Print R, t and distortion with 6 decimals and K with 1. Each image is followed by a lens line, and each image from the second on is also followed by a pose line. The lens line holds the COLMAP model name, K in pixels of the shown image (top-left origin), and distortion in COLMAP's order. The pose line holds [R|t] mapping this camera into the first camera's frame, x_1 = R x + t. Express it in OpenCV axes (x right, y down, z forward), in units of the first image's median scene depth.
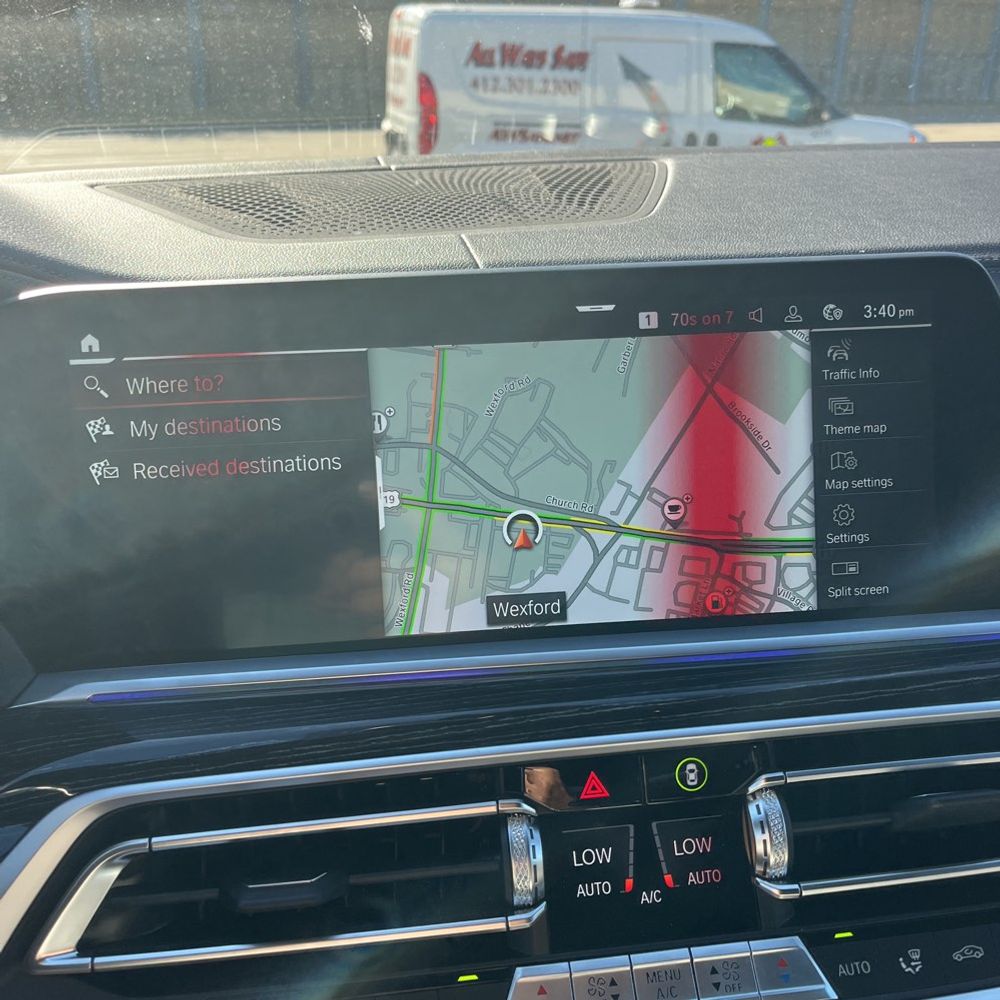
lens RADIAL K [[1033.5, 0, 514.8], [0, 1033.5, 506.7], [0, 0, 1]] dist [0.026249, 0.000000]
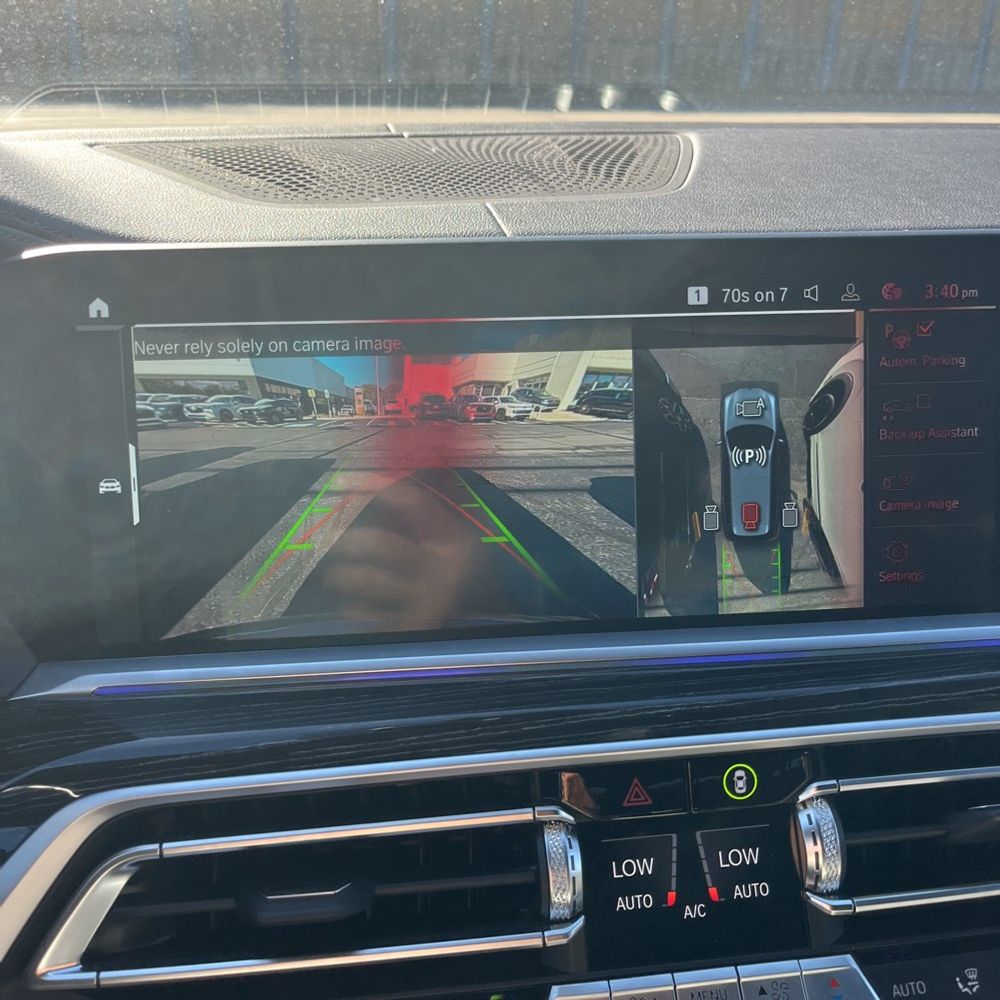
lens RADIAL K [[1033.5, 0, 514.1], [0, 1033.5, 504.2], [0, 0, 1]] dist [0.026249, 0.000000]
pose [[0.999705, 0.017140, 0.017196, -0.053818], [-0.017383, 0.999750, 0.014049, -0.002105], [-0.016951, -0.014344, 0.999753, 0.068672]]
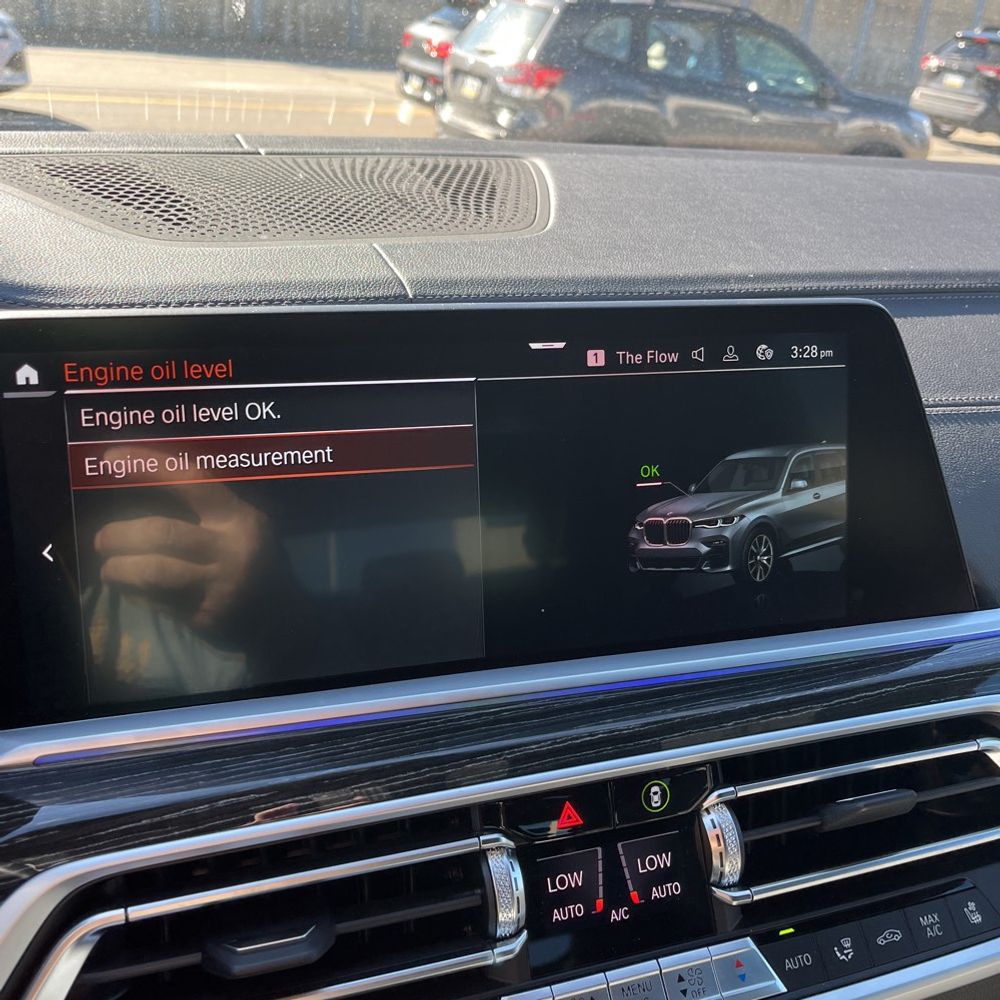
lens RADIAL K [[1033.5, 0, 510.7], [0, 1033.5, 496.7], [0, 0, 1]] dist [0.026249, 0.000000]
pose [[0.976437, -0.009505, 0.215594, -0.198045], [0.001246, 0.999261, 0.038411, -0.087810], [-0.215800, -0.037238, 0.975727, 0.010301]]
